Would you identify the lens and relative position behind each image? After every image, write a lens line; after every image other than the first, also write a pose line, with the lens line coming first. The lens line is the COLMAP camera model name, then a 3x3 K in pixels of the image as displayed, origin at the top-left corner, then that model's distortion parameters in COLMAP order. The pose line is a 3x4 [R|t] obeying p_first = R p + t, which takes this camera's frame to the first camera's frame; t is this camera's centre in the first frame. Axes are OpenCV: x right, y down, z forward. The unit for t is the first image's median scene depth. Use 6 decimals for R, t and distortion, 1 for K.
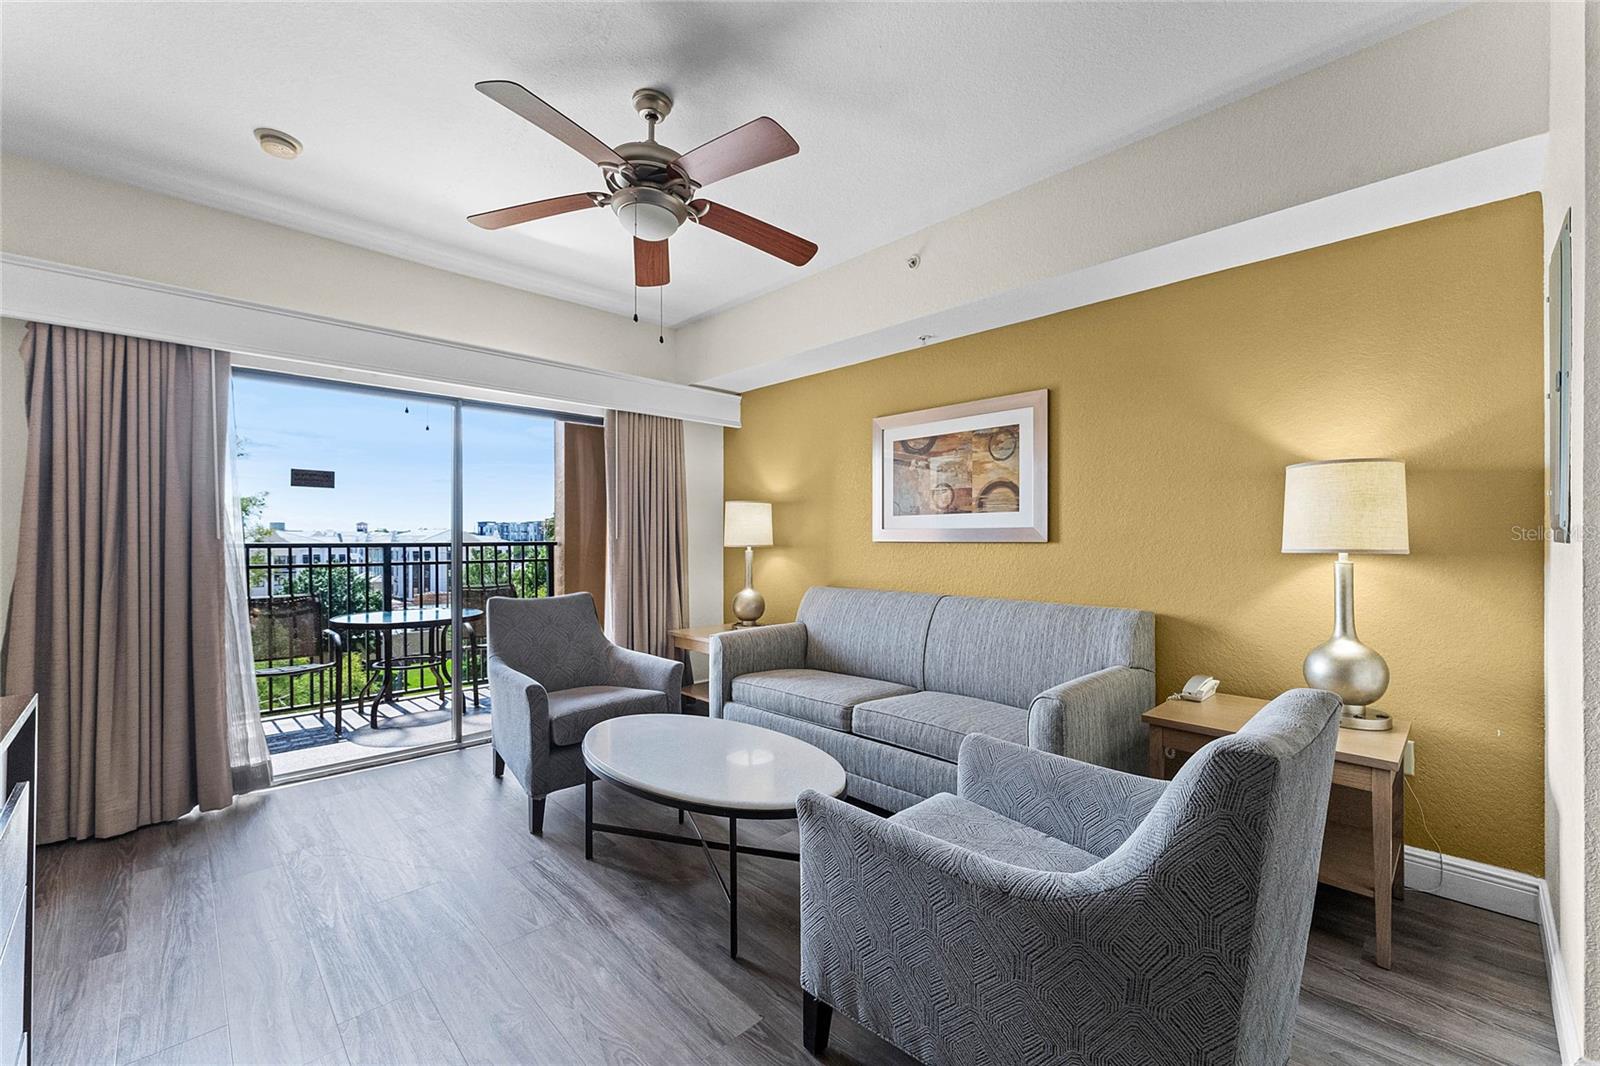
lens RADIAL K [[654.7, 0, 819.5], [0, 654.7, 540.7], [0, 0, 1]] dist [0.003509, 0.000889]
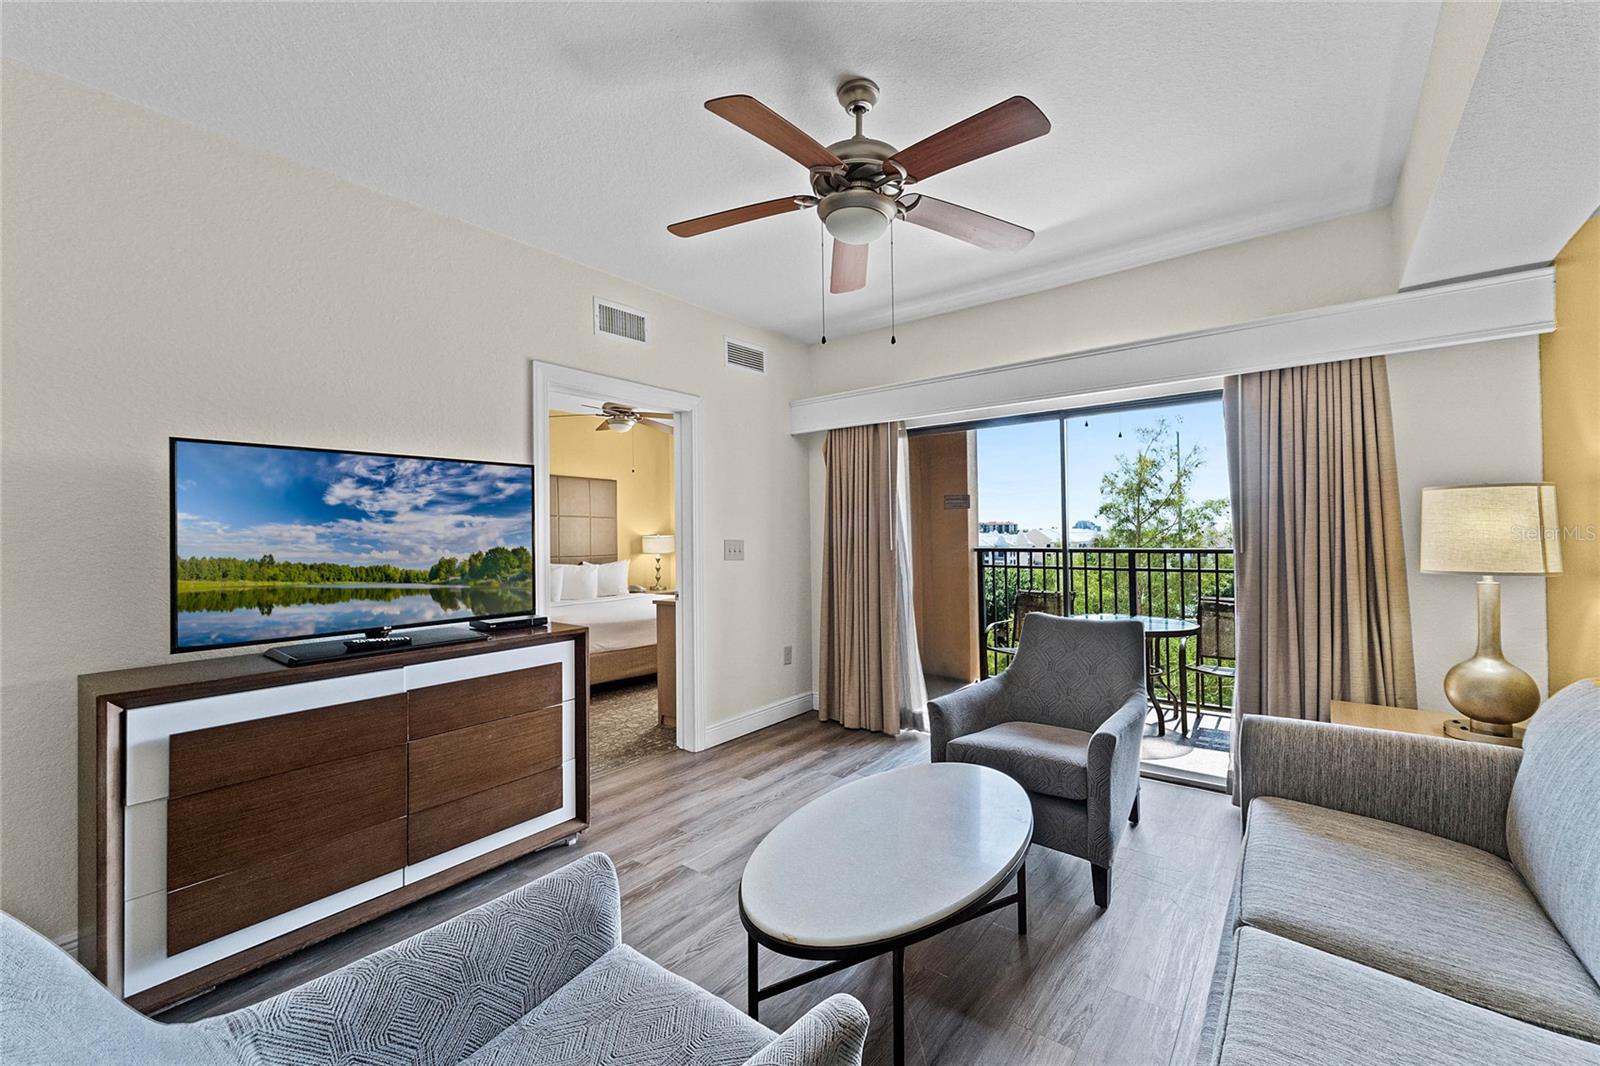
lens RADIAL K [[654.7, 0, 799.3], [0, 654.7, 528.1], [0, 0, 1]] dist [0.003509, 0.000889]
pose [[0.117354, -0.012954, -0.993006, 0.415285], [0.000069, 0.999915, -0.013036, -0.024649], [0.993090, 0.001461, 0.117345, 0.503831]]
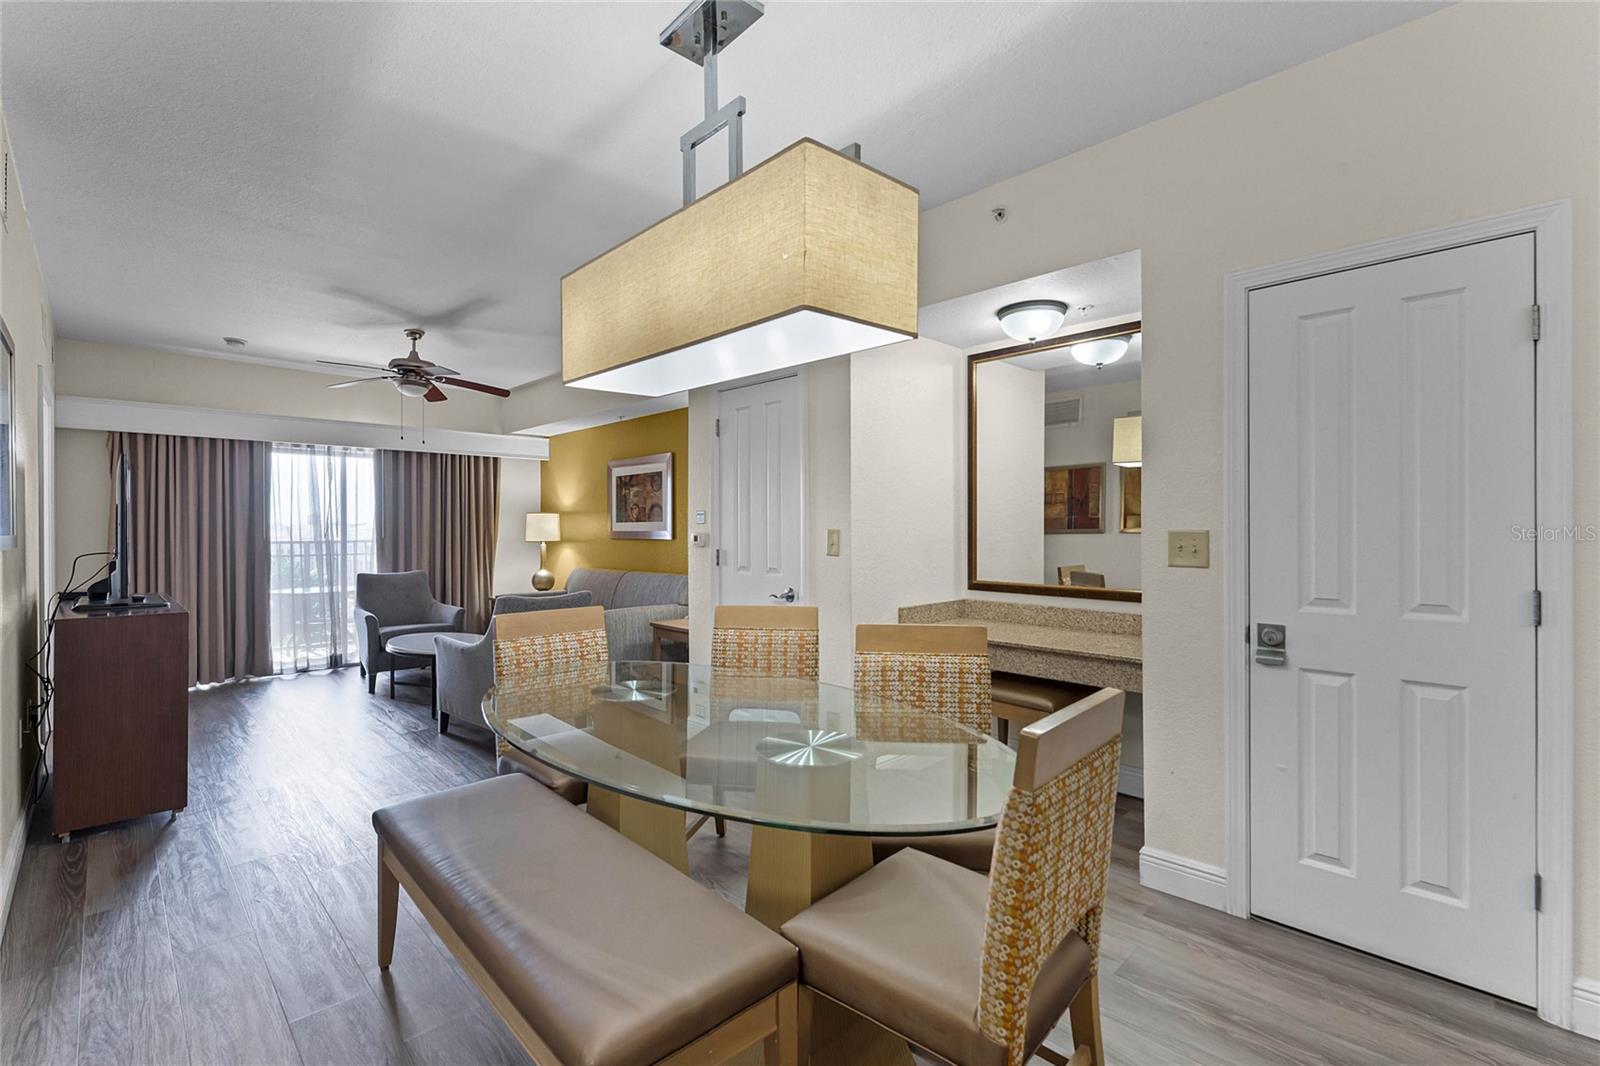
lens RADIAL K [[700.3, 0, 815.1], [0, 700.3, 528.8], [0, 0, 1]] dist [0.000859, -0.000679]
pose [[0.999952, -0.004000, 0.008948, 0.630341], [0.004044, 0.999980, -0.004876, -0.012547], [-0.008928, 0.004912, 0.999948, -0.787138]]
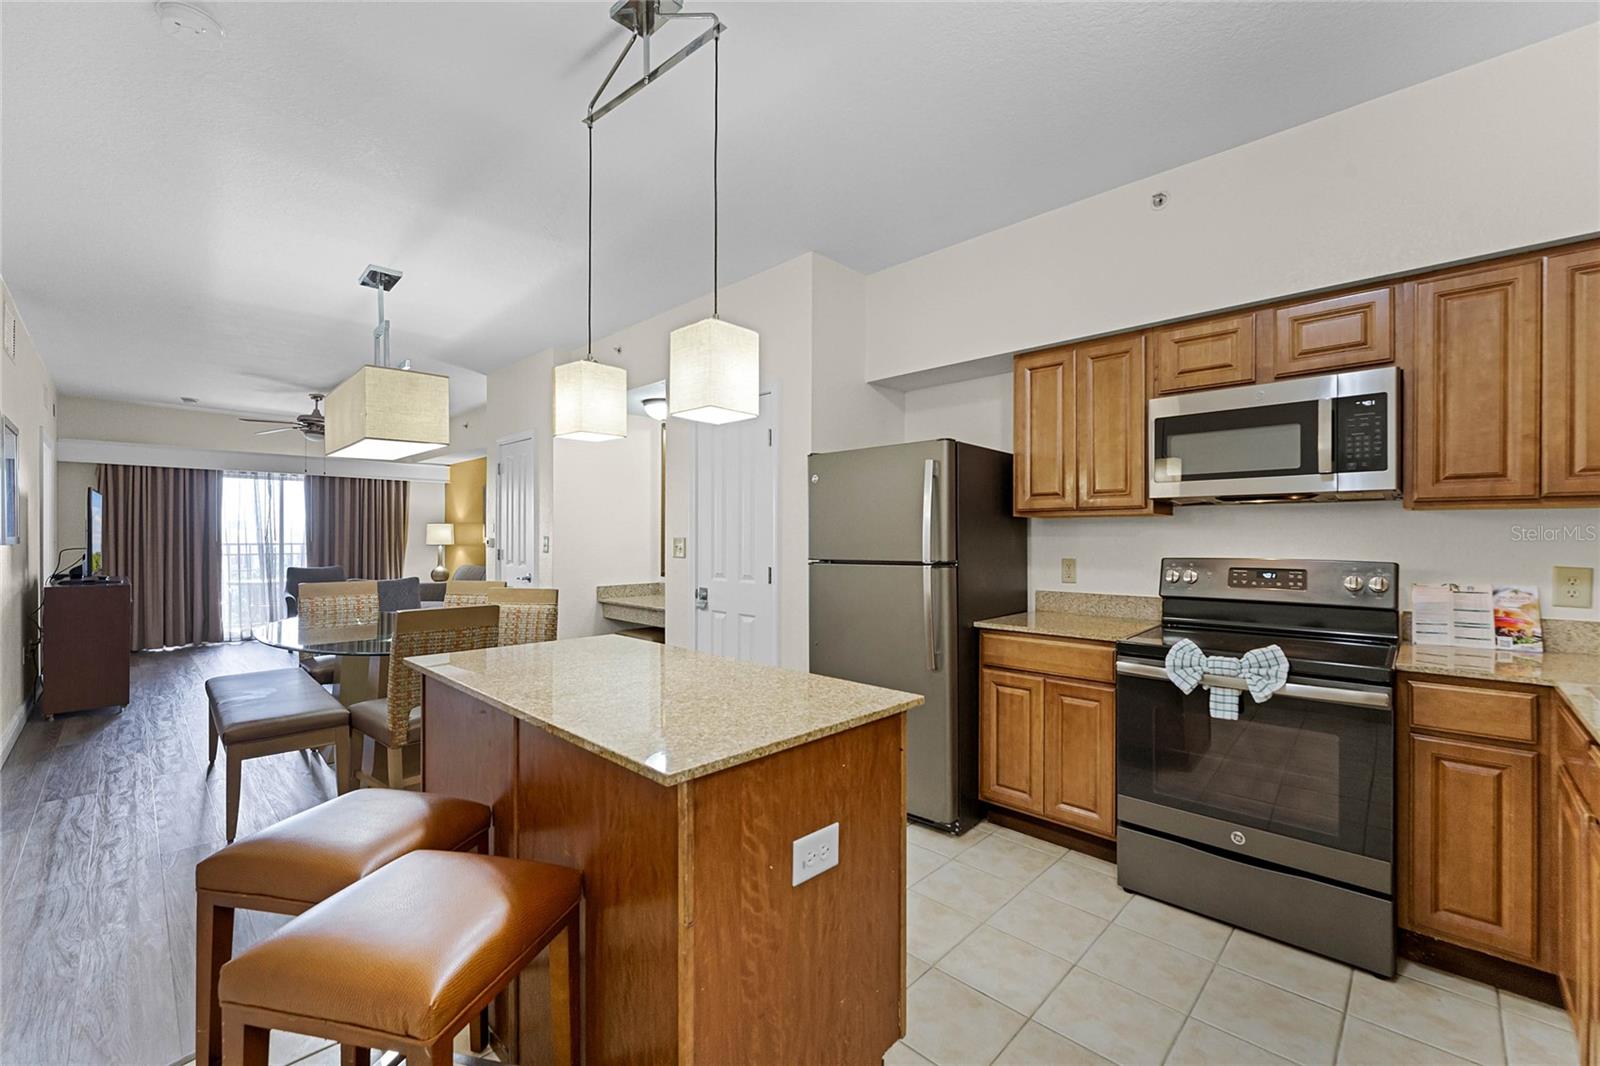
lens RADIAL K [[654.7, 0, 809.9], [0, 654.7, 539.1], [0, 0, 1]] dist [0.003509, 0.000889]
pose [[0.999804, 0.000406, 0.019773, 1.204789], [-0.000377, 0.999999, -0.001500, -0.008217], [-0.019773, 0.001493, 0.999803, -1.266401]]
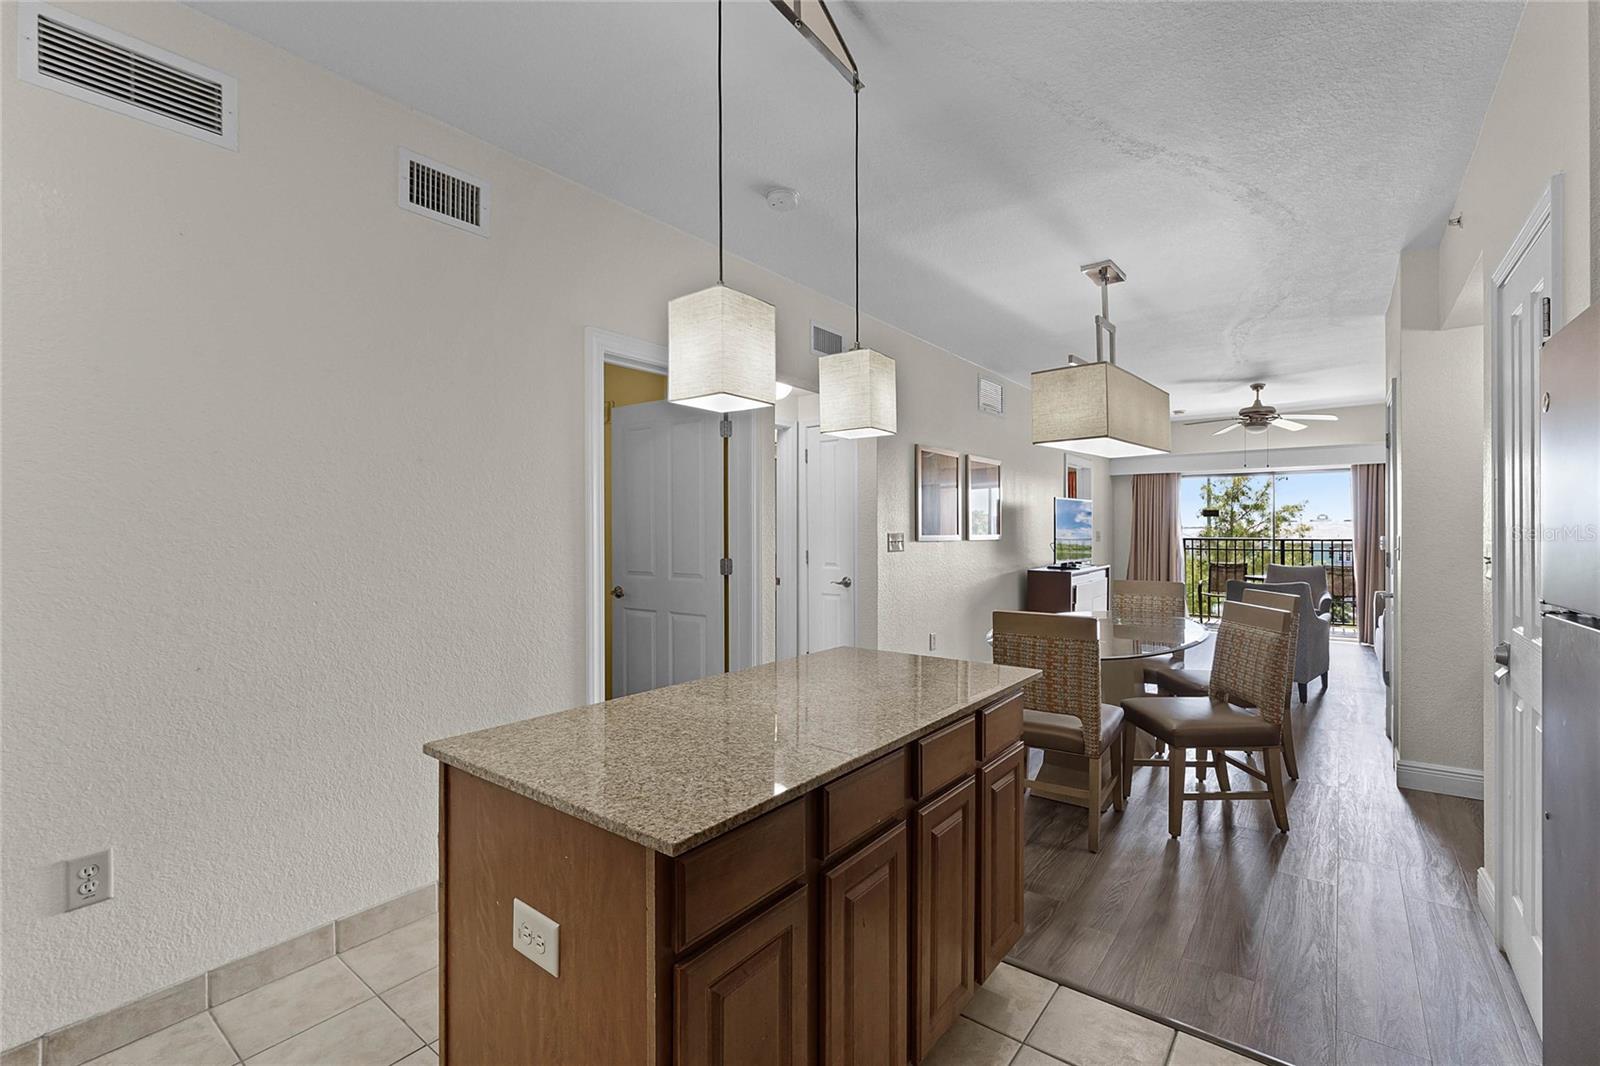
lens RADIAL K [[700.3, 0, 813.9], [0, 700.3, 536.2], [0, 0, 1]] dist [0.000859, -0.000679]
pose [[0.137718, 0.004966, -0.990459, 1.548005], [-0.002822, 0.999985, 0.004621, -0.017327], [0.990467, 0.002159, 0.137730, -0.817592]]
